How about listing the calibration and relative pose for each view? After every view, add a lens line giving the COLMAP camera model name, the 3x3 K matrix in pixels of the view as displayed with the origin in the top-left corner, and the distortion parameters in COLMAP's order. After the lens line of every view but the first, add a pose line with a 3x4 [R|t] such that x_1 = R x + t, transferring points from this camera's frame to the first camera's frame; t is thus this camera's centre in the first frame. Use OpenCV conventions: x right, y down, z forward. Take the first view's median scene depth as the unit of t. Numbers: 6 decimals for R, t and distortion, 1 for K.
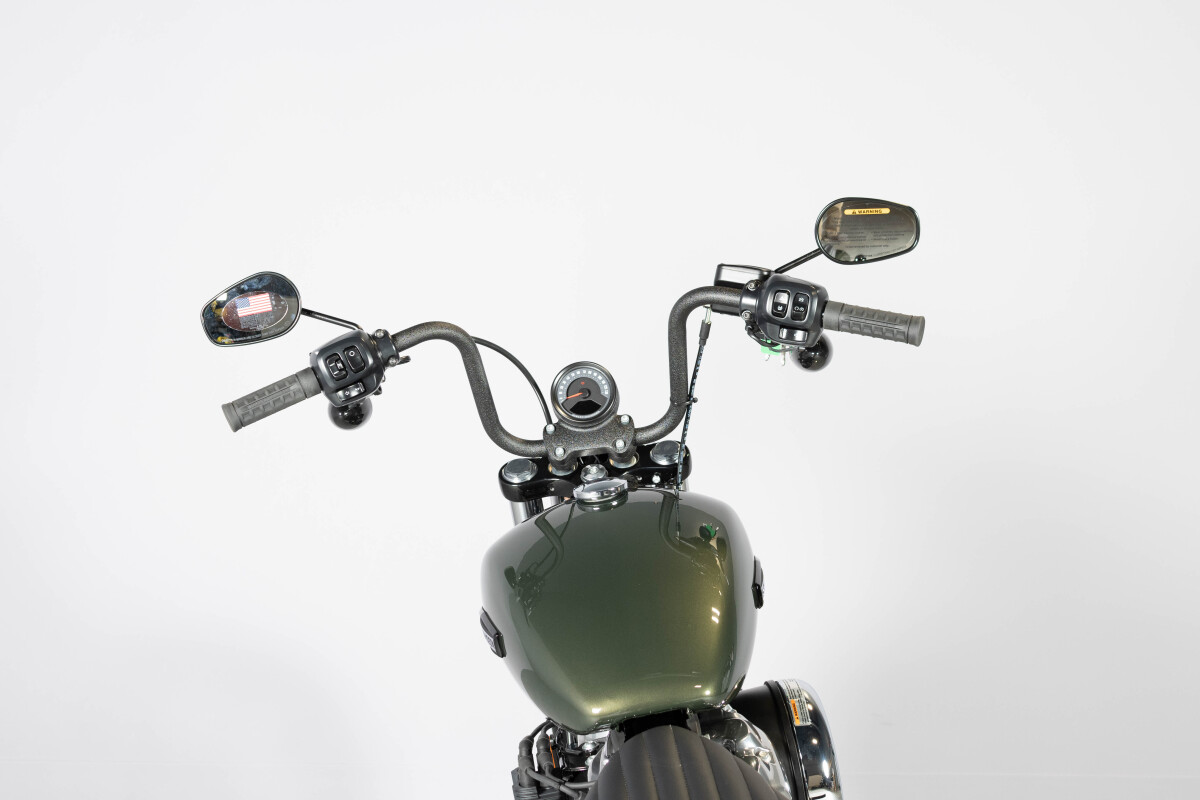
lens RADIAL K [[1853.8, 0, 600.0], [0, 1853.8, 400.0], [0, 0, 1]] dist [-0.002680, 0.016076]
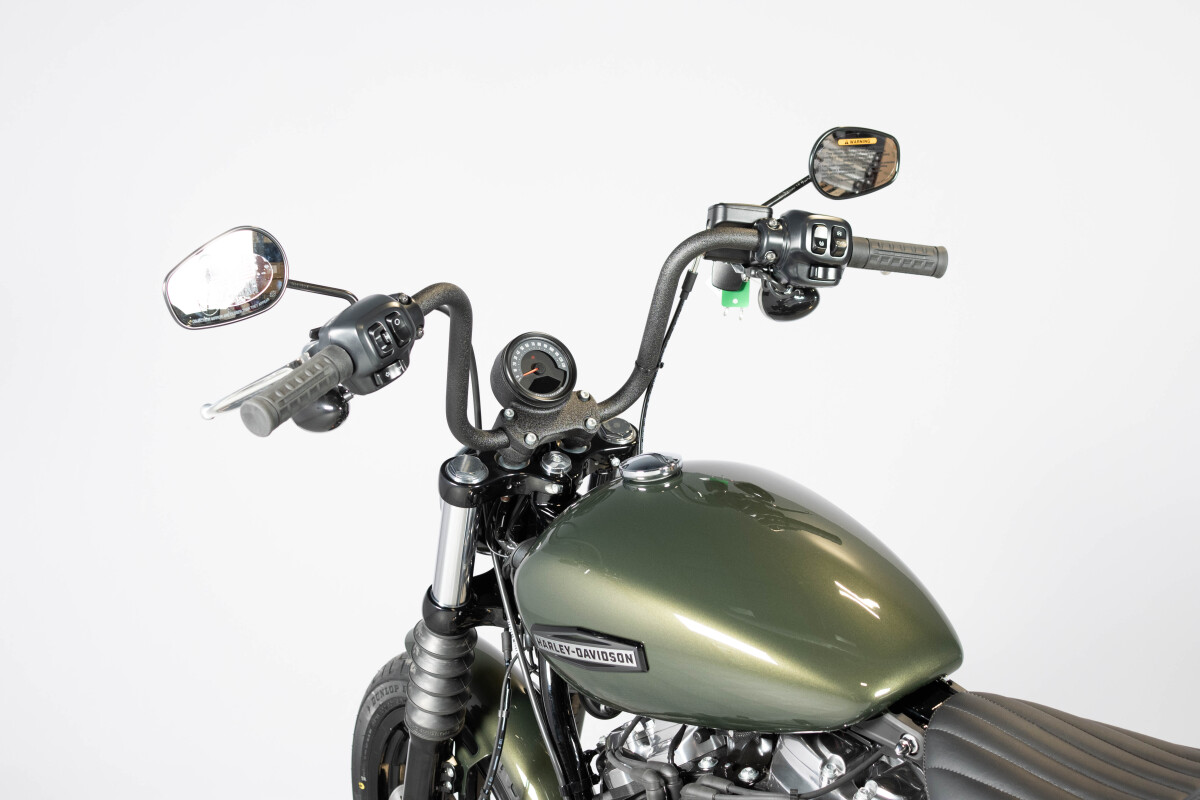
lens RADIAL K [[1819.0, 0, 600.0], [0, 1819.0, 400.0], [0, 0, 1]] dist [0.005598, -0.020266]
pose [[0.820053, -0.080409, 0.566611, -0.484290], [0.107266, 0.994129, -0.014166, 0.026718], [-0.562146, 0.072395, 0.823864, 0.316378]]
